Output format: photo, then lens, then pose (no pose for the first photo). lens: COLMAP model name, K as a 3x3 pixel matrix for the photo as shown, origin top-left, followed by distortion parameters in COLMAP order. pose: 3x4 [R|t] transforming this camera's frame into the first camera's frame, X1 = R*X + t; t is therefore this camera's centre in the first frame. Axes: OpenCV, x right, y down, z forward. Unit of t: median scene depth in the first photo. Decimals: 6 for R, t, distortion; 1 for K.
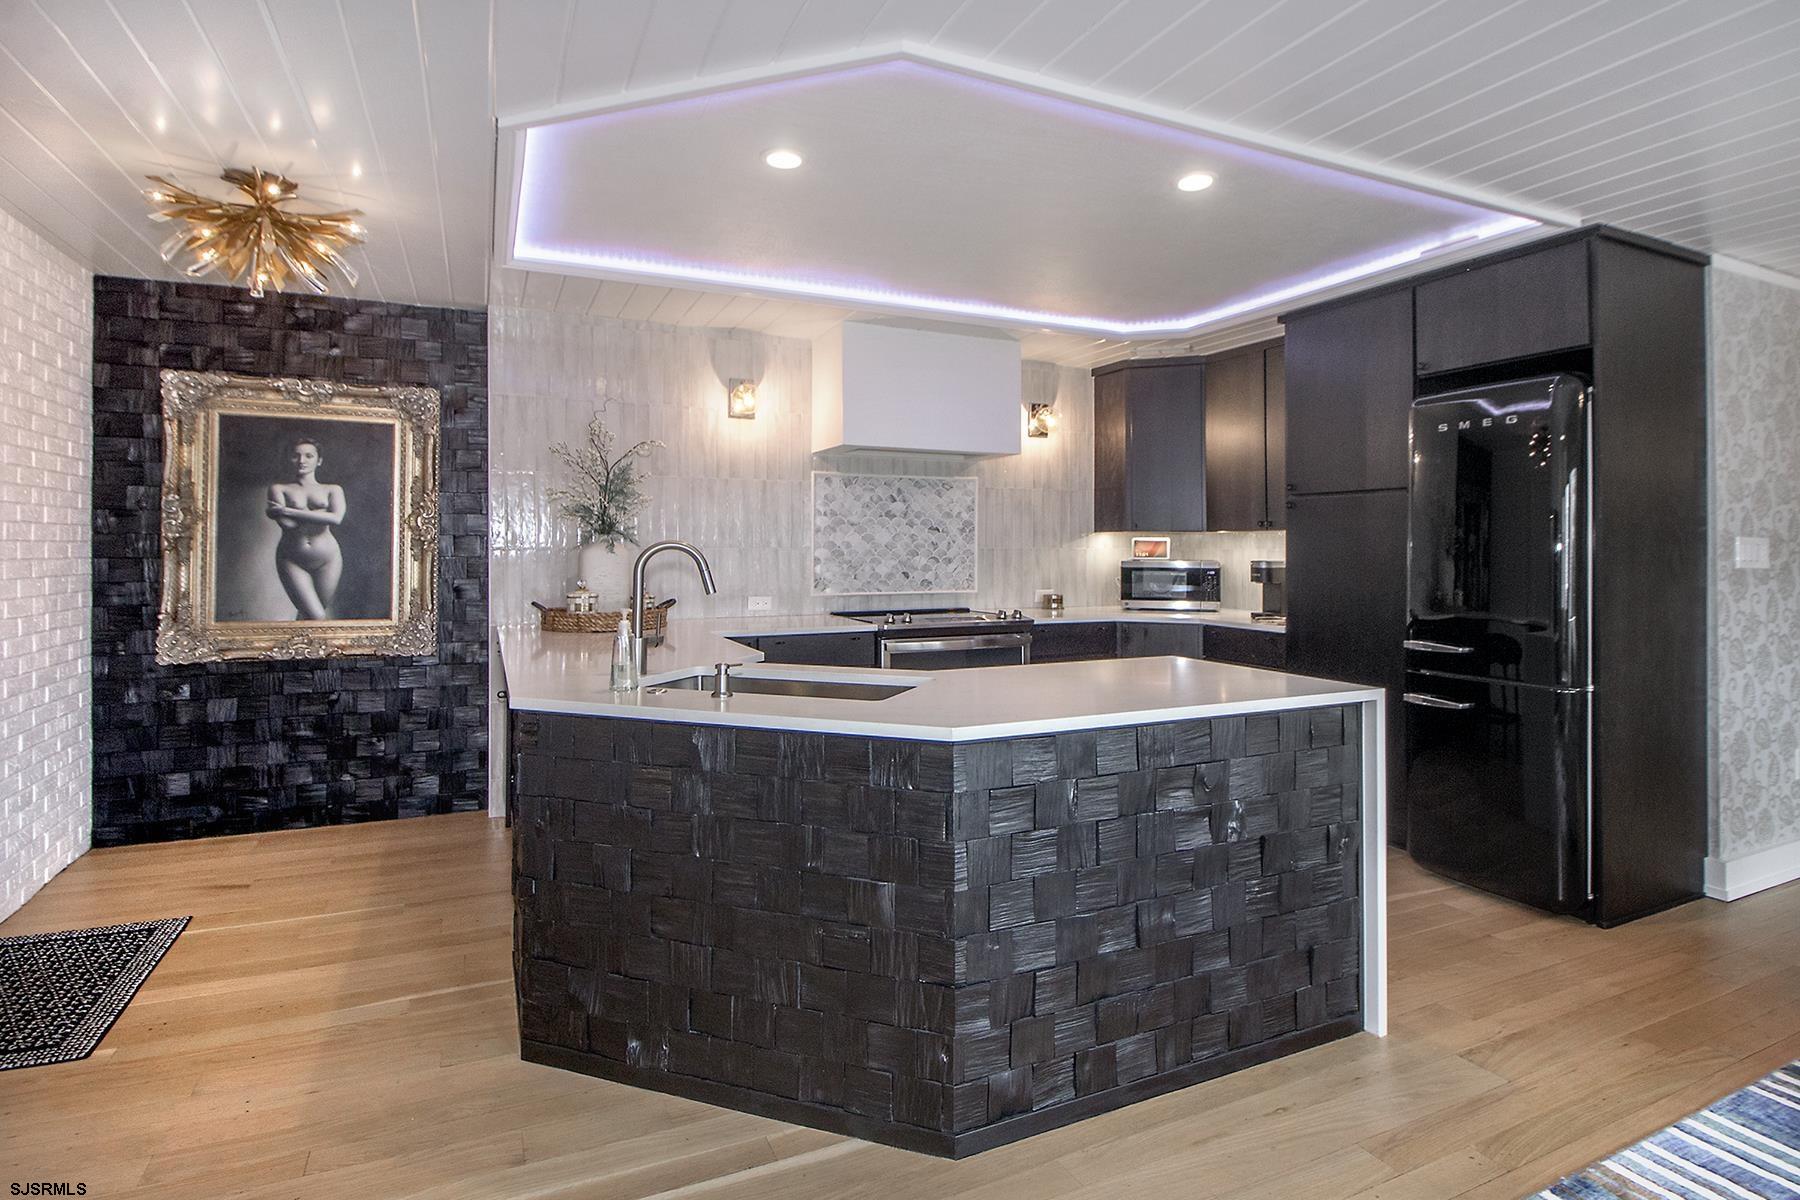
lens RADIAL K [[903.2, 0, 1032.9], [0, 903.2, 525.1], [0, 0, 1]] dist [-0.002859, -0.000364]
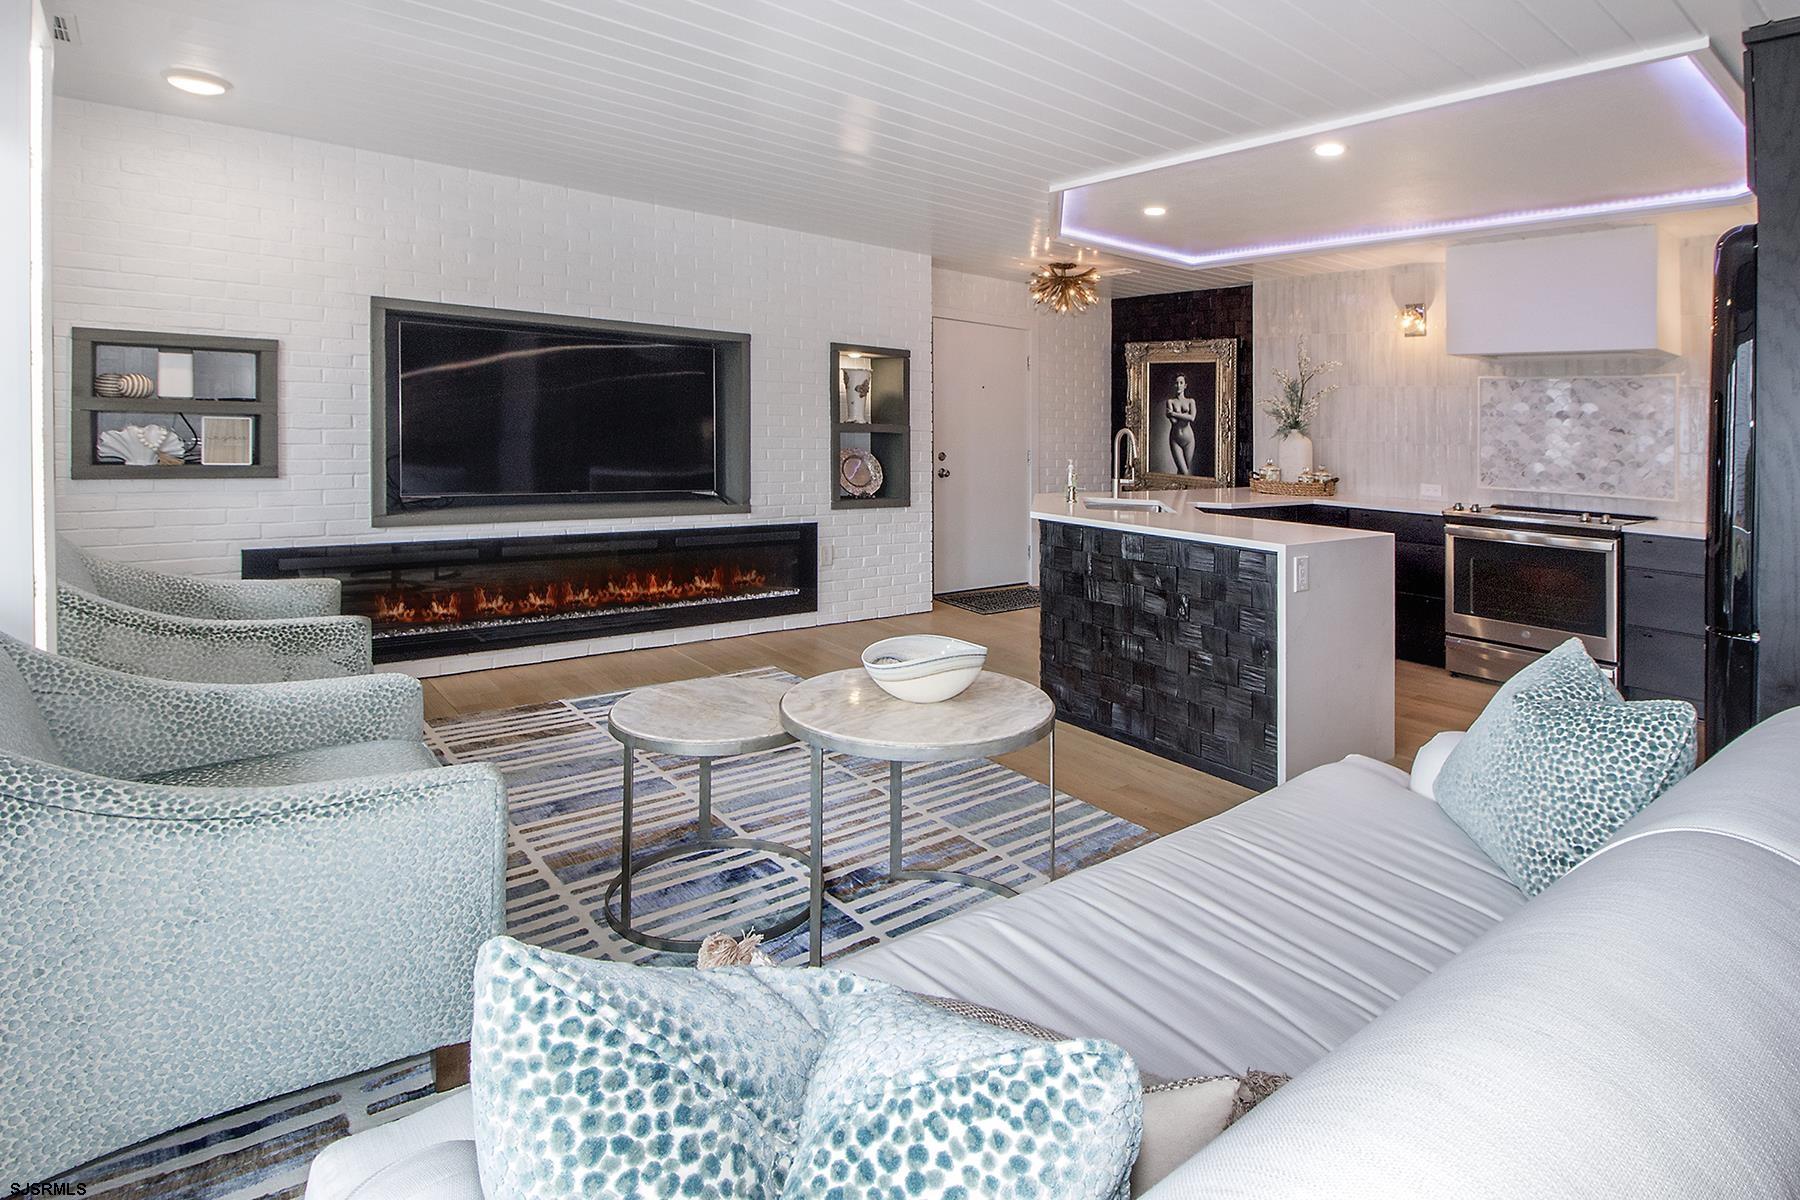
lens RADIAL K [[856.9, 0, 903.0], [0, 856.9, 430.3], [0, 0, 1]] dist [-0.061395, -0.000132]
pose [[0.219746, 0.014221, -0.975454, 0.702855], [-0.012574, 0.999852, 0.011744, 0.004492], [0.975476, 0.009685, 0.219892, 0.089930]]
